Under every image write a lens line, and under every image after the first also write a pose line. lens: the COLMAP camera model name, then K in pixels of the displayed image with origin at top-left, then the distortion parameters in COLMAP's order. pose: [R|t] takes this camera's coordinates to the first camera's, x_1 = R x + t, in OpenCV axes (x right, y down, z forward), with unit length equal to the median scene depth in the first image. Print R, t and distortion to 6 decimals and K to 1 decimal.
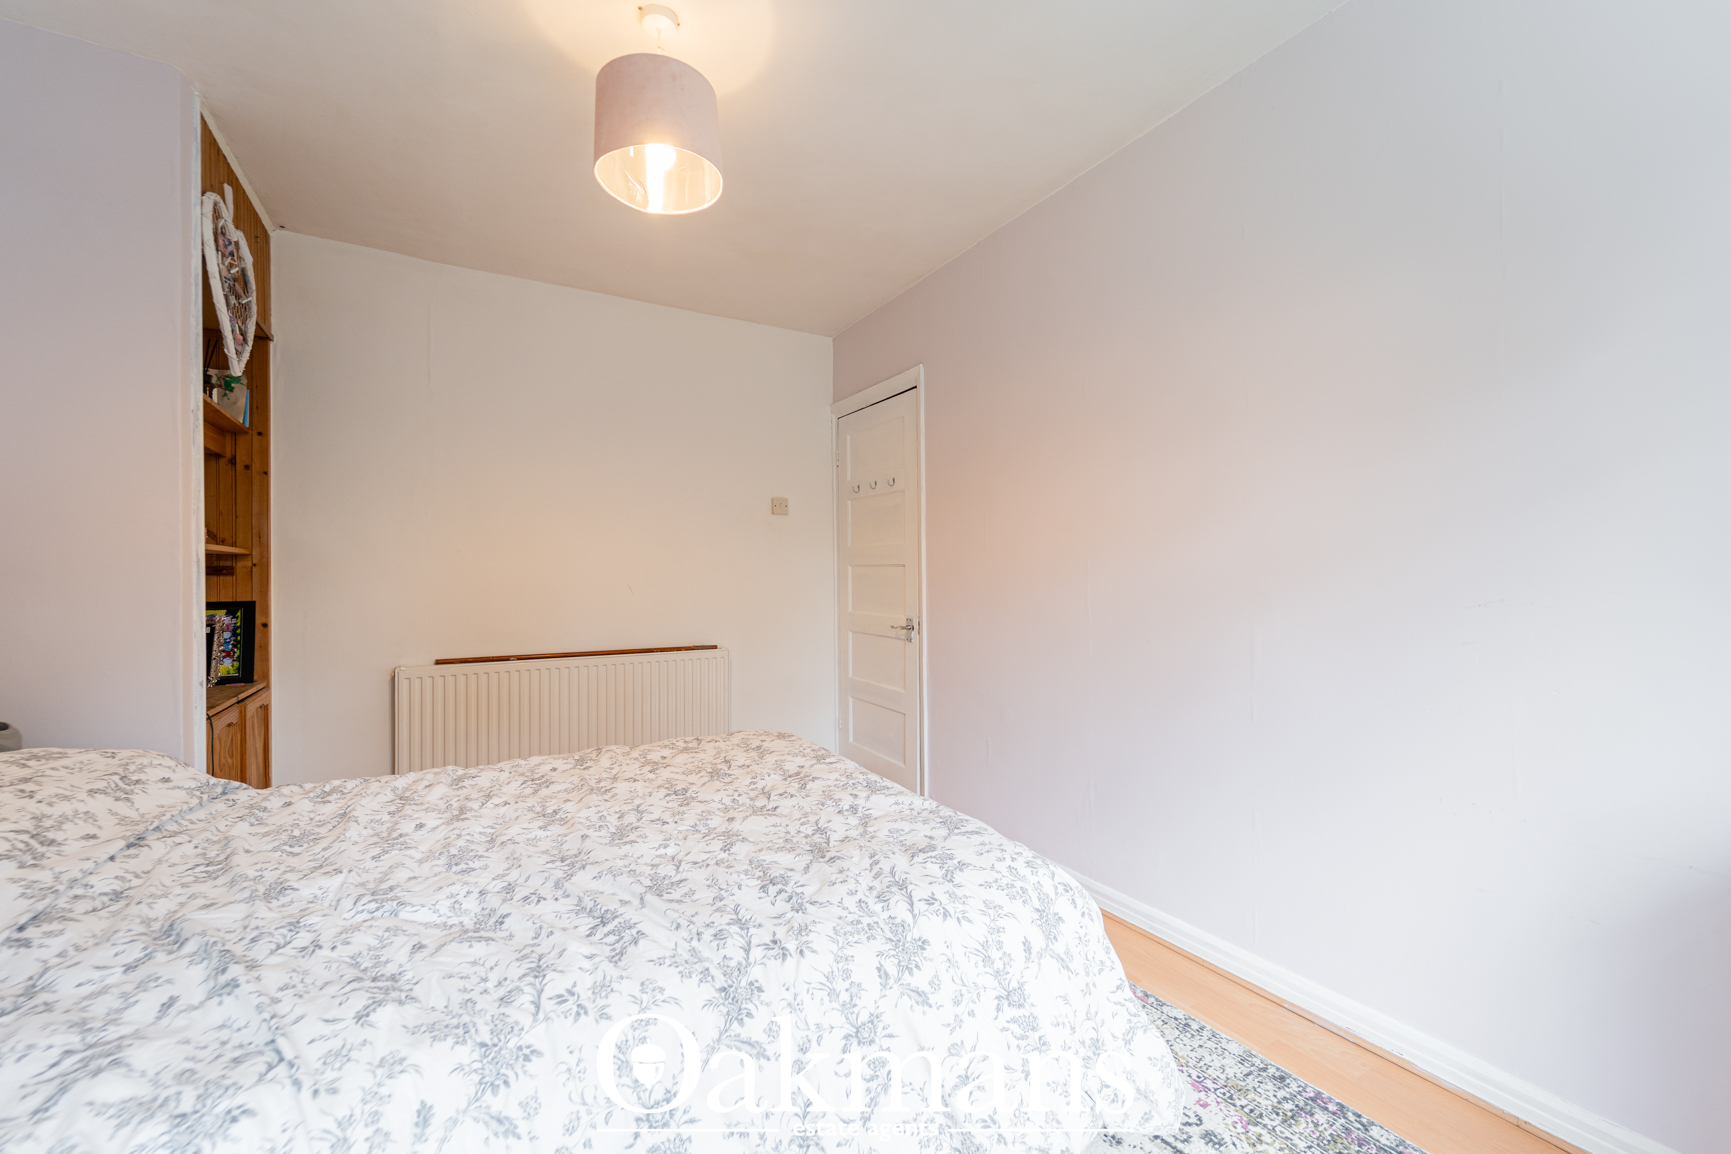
lens RADIAL K [[713.0, 0, 866.3], [0, 713.0, 567.9], [0, 0, 1]] dist [-0.001890, -0.000270]
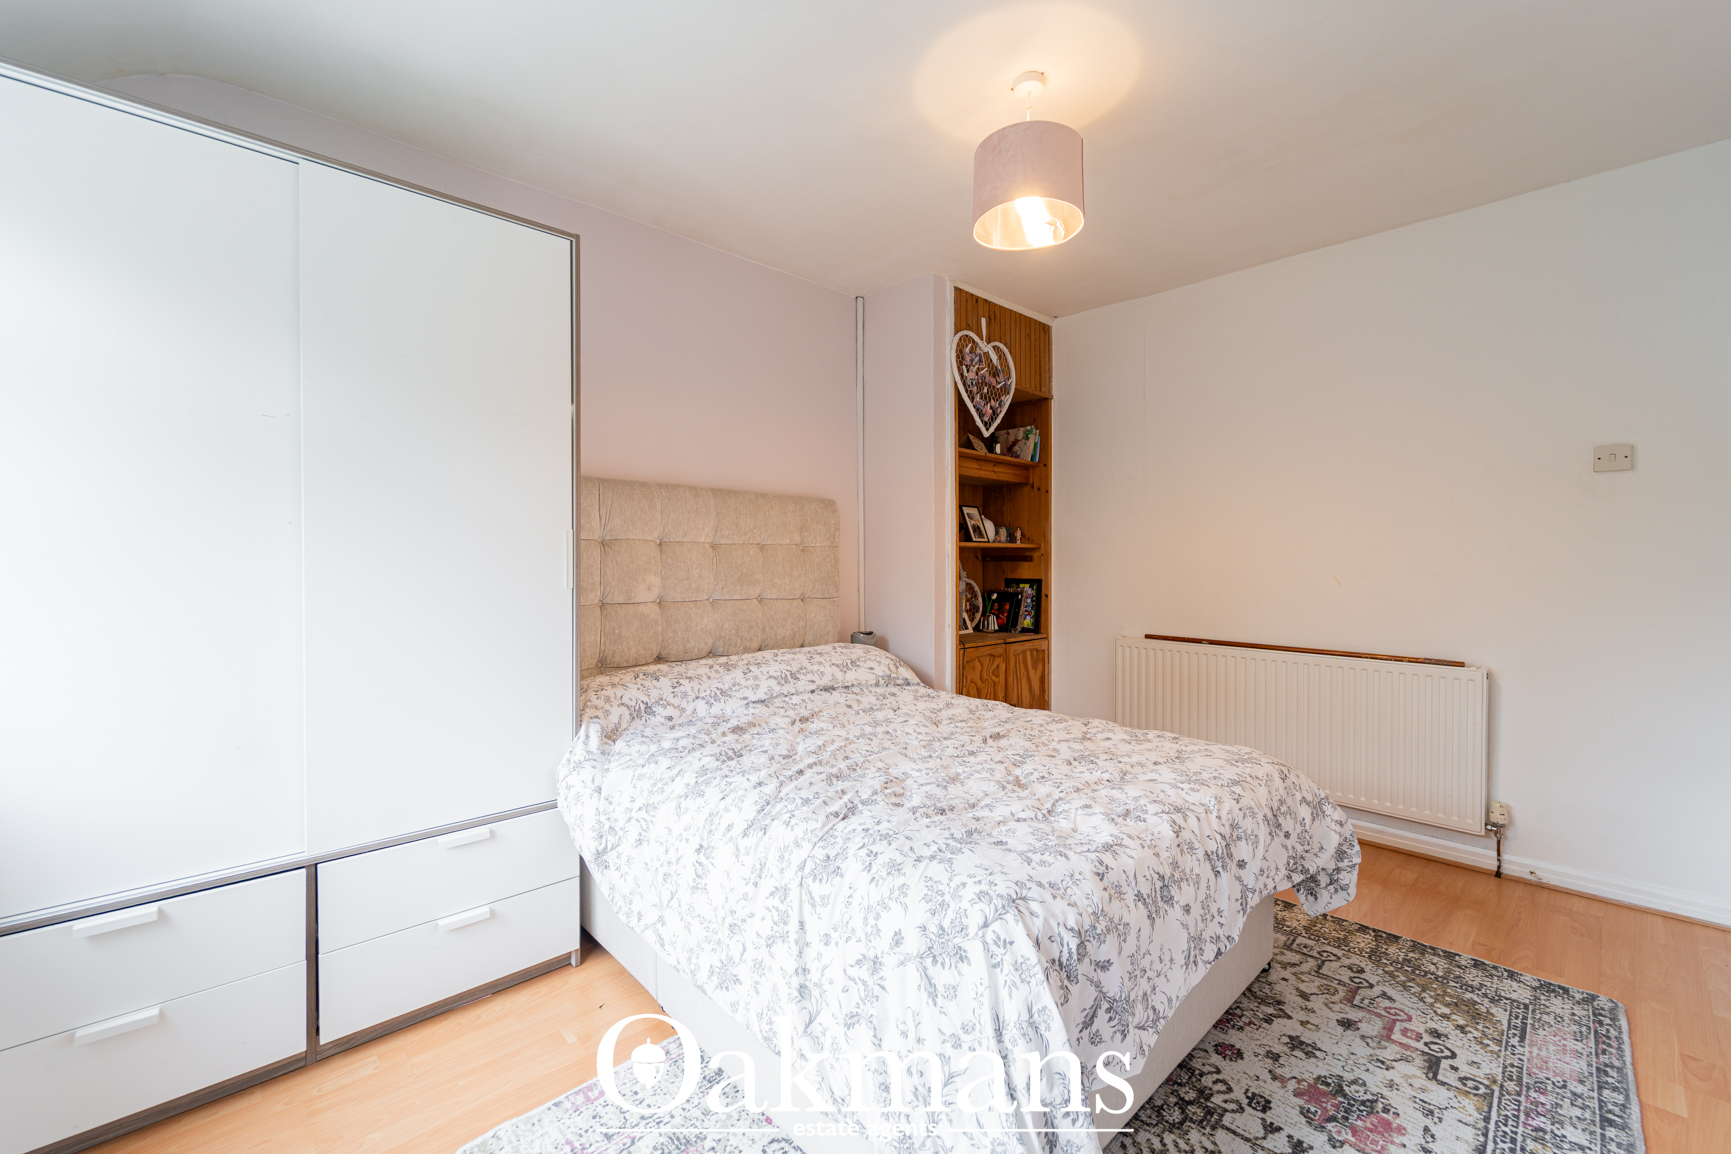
lens RADIAL K [[713.0, 0, 866.3], [0, 713.0, 567.9], [0, 0, 1]] dist [-0.001890, -0.000270]
pose [[0.235562, 0.021683, -0.971617, 0.502210], [0.001675, 0.999741, 0.022717, -0.011268], [0.971858, -0.006979, 0.235464, 0.299227]]
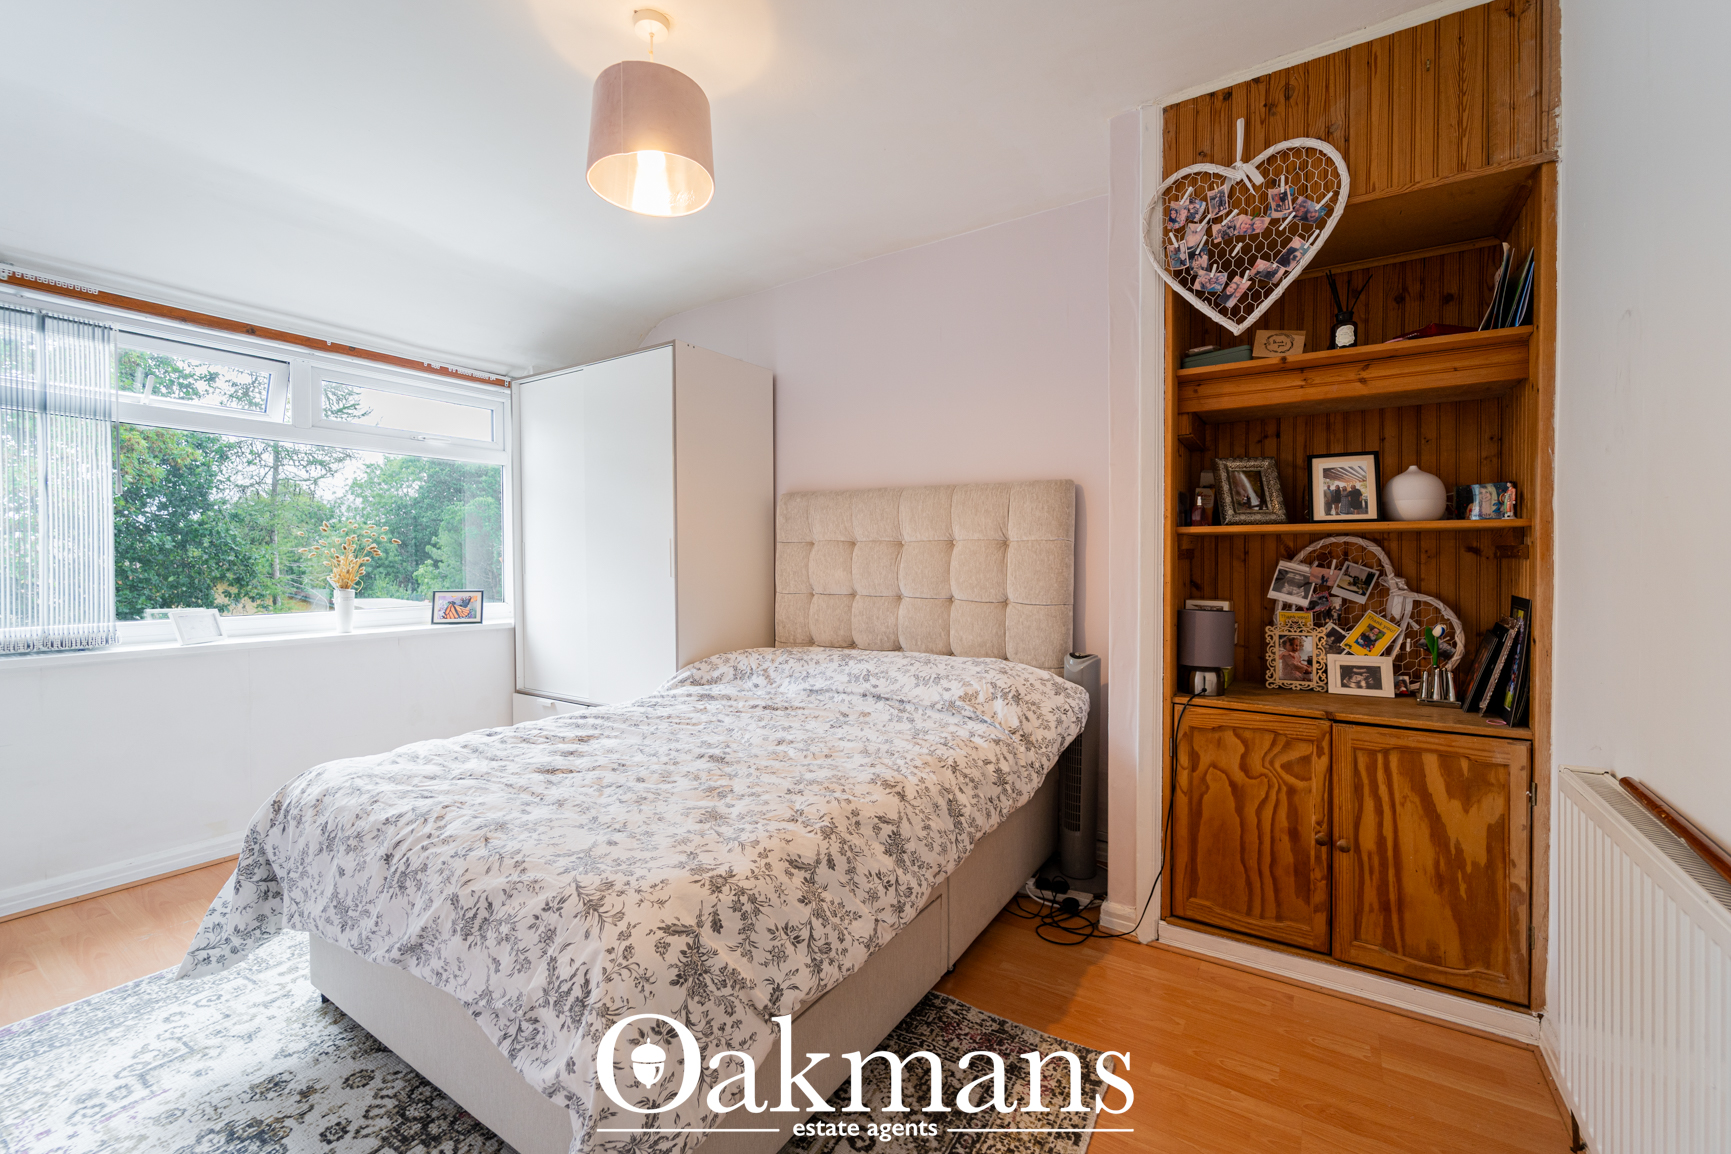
lens RADIAL K [[724.6, 0, 839.4], [0, 724.6, 569.0], [0, 0, 1]] dist [0.003423, 0.000103]
pose [[-0.898659, 0.022800, -0.438055, -0.034257], [0.015760, 0.999682, 0.019700, -0.003839], [0.438364, 0.010799, -0.898733, 1.322232]]
